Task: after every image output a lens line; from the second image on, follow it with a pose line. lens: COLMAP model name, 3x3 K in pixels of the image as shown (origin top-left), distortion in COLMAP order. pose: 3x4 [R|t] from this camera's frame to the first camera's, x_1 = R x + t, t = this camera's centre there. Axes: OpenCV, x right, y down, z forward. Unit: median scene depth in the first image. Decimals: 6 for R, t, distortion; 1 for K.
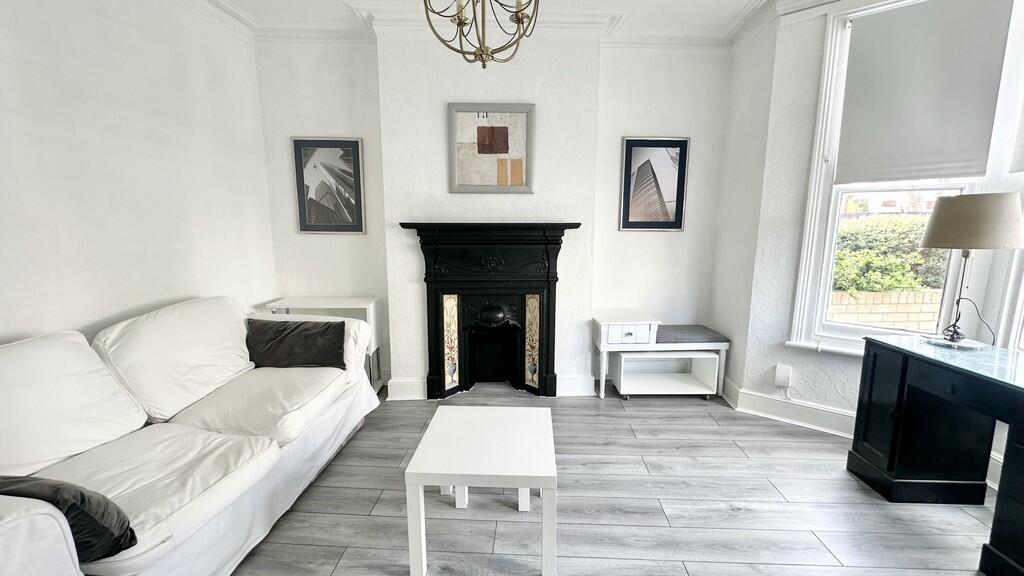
lens RADIAL K [[409.6, 0, 510.5], [0, 409.6, 287.7], [0, 0, 1]] dist [-0.000991, 0.000666]
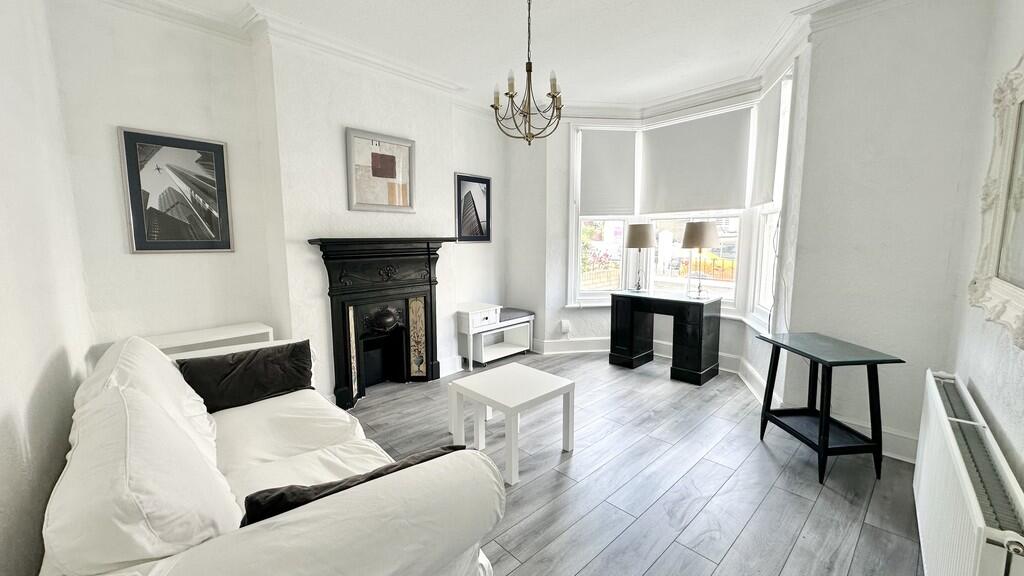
lens RADIAL K [[409.6, 0, 510.5], [0, 409.6, 287.7], [0, 0, 1]] dist [-0.000991, 0.000666]
pose [[0.690618, -0.095118, 0.716937, -0.603495], [0.116892, 0.992960, 0.019138, -0.002342], [-0.713710, 0.070587, 0.696875, -0.024628]]
